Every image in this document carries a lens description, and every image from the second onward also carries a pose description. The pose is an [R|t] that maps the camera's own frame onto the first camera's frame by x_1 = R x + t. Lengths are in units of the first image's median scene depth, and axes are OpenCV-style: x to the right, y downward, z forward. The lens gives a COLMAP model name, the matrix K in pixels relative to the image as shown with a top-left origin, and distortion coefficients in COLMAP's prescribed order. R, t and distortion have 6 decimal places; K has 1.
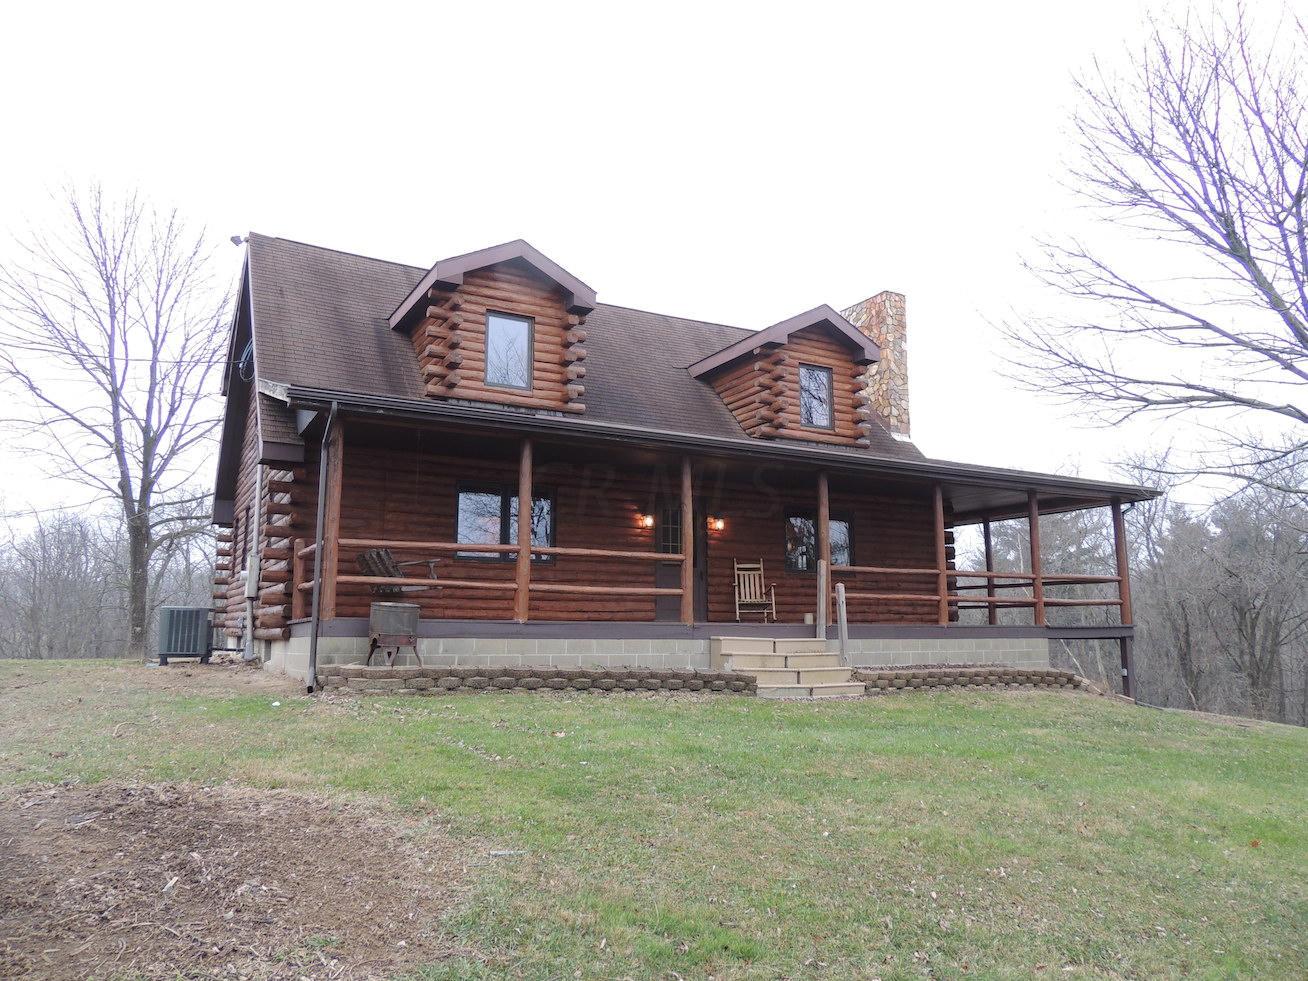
lens RADIAL K [[1112.8, 0, 654.0], [0, 1112.8, 490.5], [0, 0, 1]] dist [-0.080828, 0.002162]
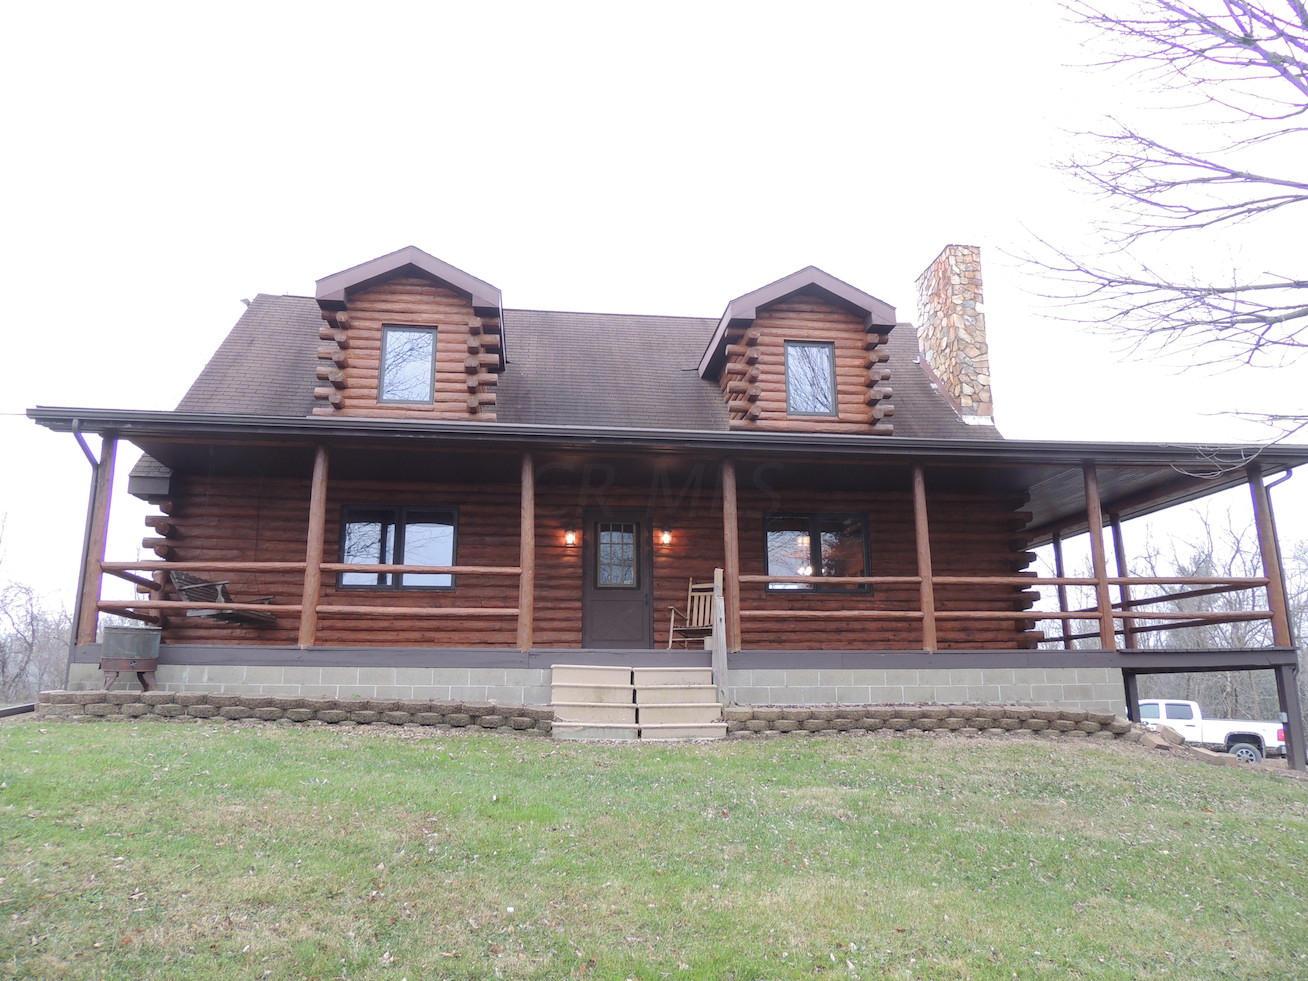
lens RADIAL K [[1112.8, 0, 654.0], [0, 1112.8, 490.5], [0, 0, 1]] dist [-0.080828, 0.002162]
pose [[0.912270, -0.071543, -0.403292, 0.416146], [0.055302, 0.997126, -0.051790, 0.039739], [0.405838, 0.024944, 0.913605, 0.218541]]
